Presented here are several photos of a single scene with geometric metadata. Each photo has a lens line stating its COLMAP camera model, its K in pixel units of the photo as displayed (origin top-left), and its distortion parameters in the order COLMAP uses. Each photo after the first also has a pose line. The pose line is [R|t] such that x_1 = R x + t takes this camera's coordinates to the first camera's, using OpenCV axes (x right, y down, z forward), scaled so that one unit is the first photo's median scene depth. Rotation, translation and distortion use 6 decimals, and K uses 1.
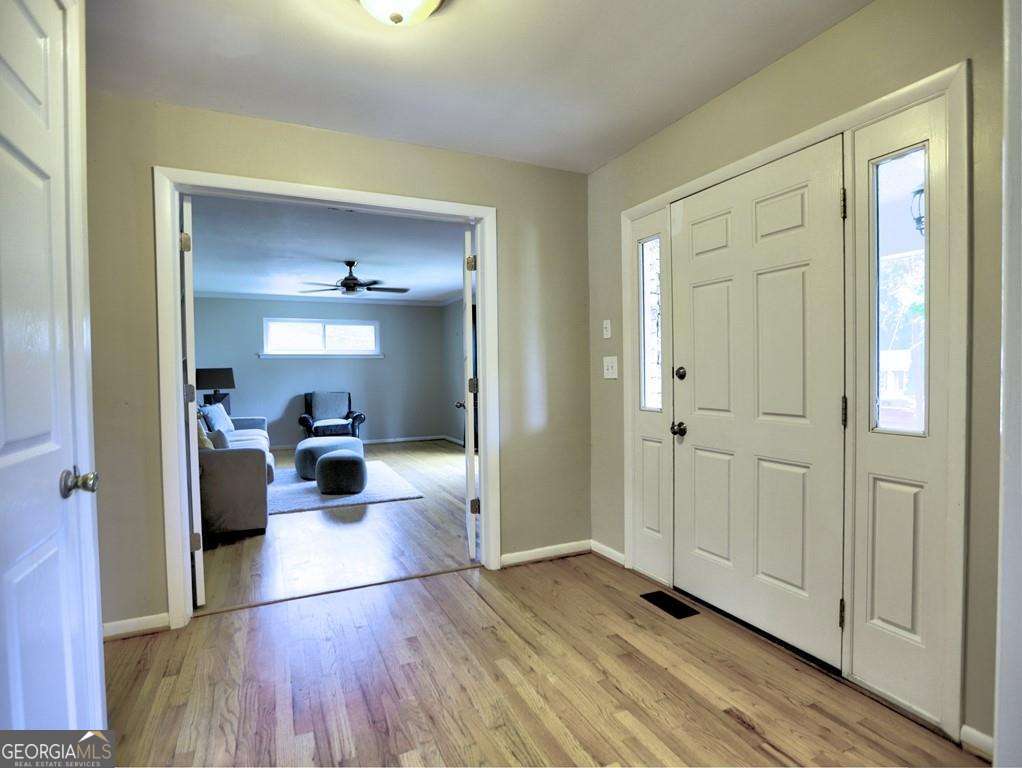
lens RADIAL K [[529.3, 0, 512.4], [0, 529.3, 388.1], [0, 0, 1]] dist [-0.029376, 0.005100]
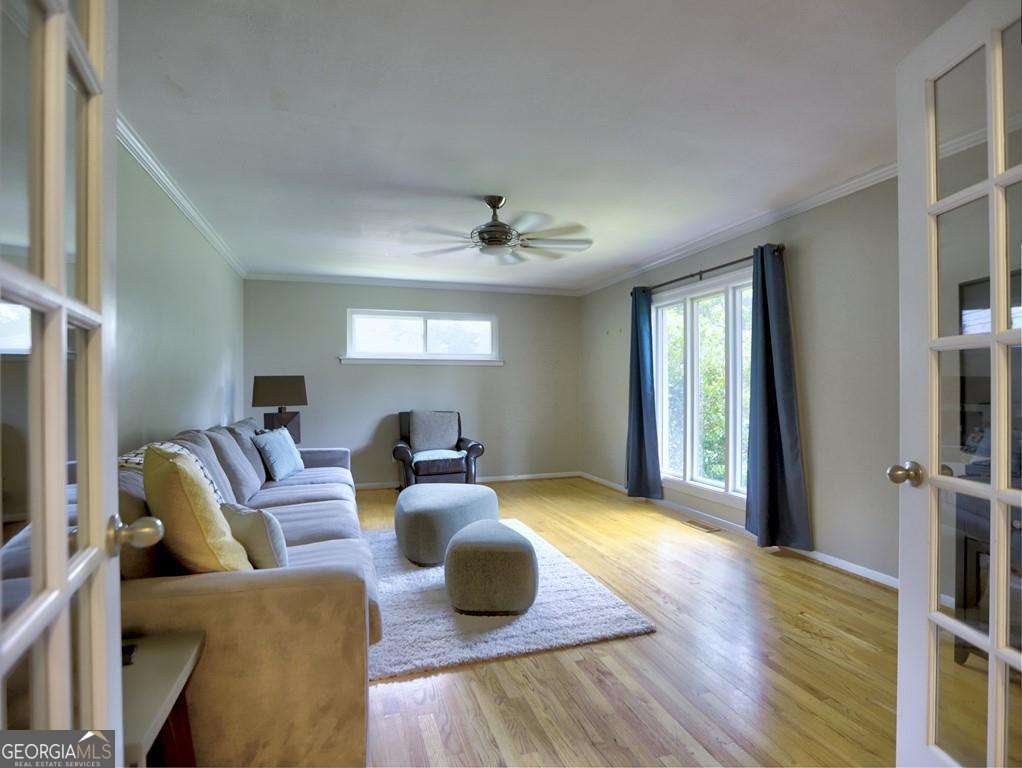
lens RADIAL K [[529.3, 0, 519.2], [0, 529.3, 386.8], [0, 0, 1]] dist [-0.029376, 0.005100]
pose [[0.993776, 0.007870, -0.111115, -0.162697], [-0.011330, 0.999469, -0.030548, -0.005892], [0.110815, 0.031617, 0.993338, 0.319979]]
